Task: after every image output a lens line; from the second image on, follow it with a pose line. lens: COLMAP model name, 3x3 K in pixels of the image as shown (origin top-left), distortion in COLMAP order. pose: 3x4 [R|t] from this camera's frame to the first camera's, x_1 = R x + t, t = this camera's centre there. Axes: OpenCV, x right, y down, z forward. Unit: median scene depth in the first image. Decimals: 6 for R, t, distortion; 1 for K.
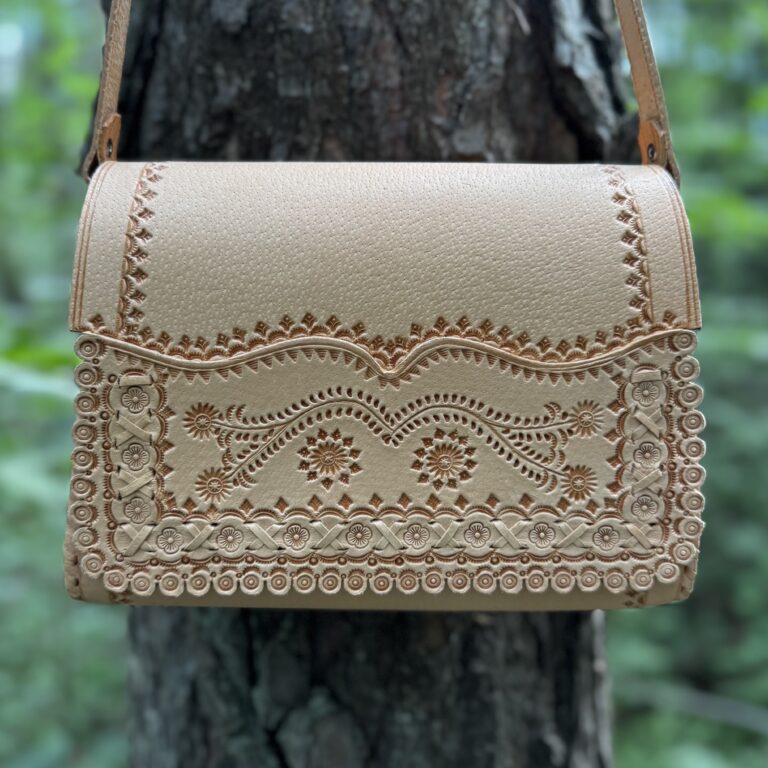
lens RADIAL K [[811.6, 0, 382.2], [0, 811.6, 390.0], [0, 0, 1]] dist [-0.038810, 0.000000]
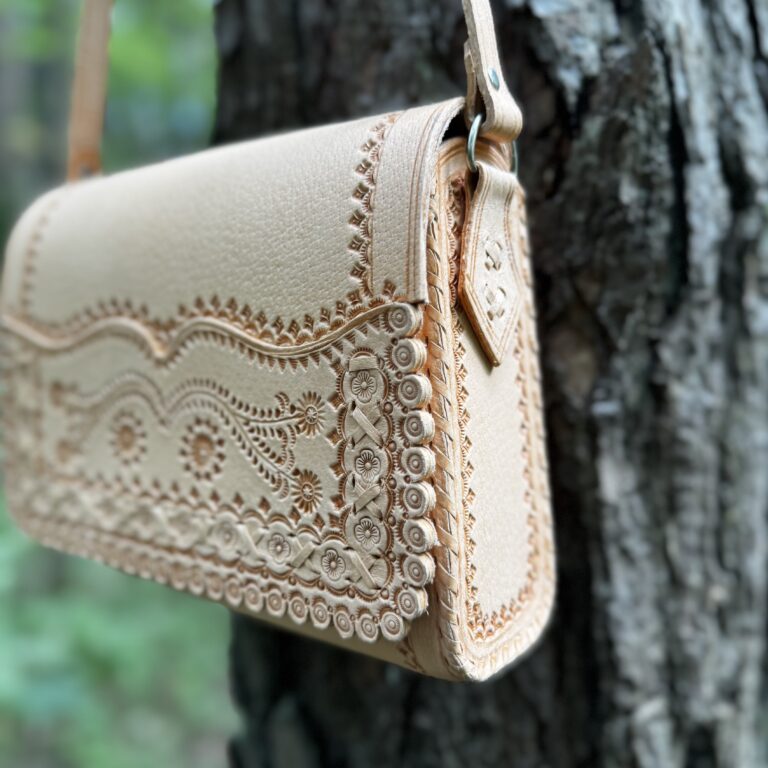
lens RADIAL K [[811.6, 0, 416.1], [0, 811.6, 379.9], [0, 0, 1]] dist [-0.038810, 0.000000]
pose [[0.801714, 0.030080, -0.596951, 0.832086], [-0.062708, 0.997454, -0.033958, 0.021889], [0.594409, 0.064658, 0.801559, 0.396847]]
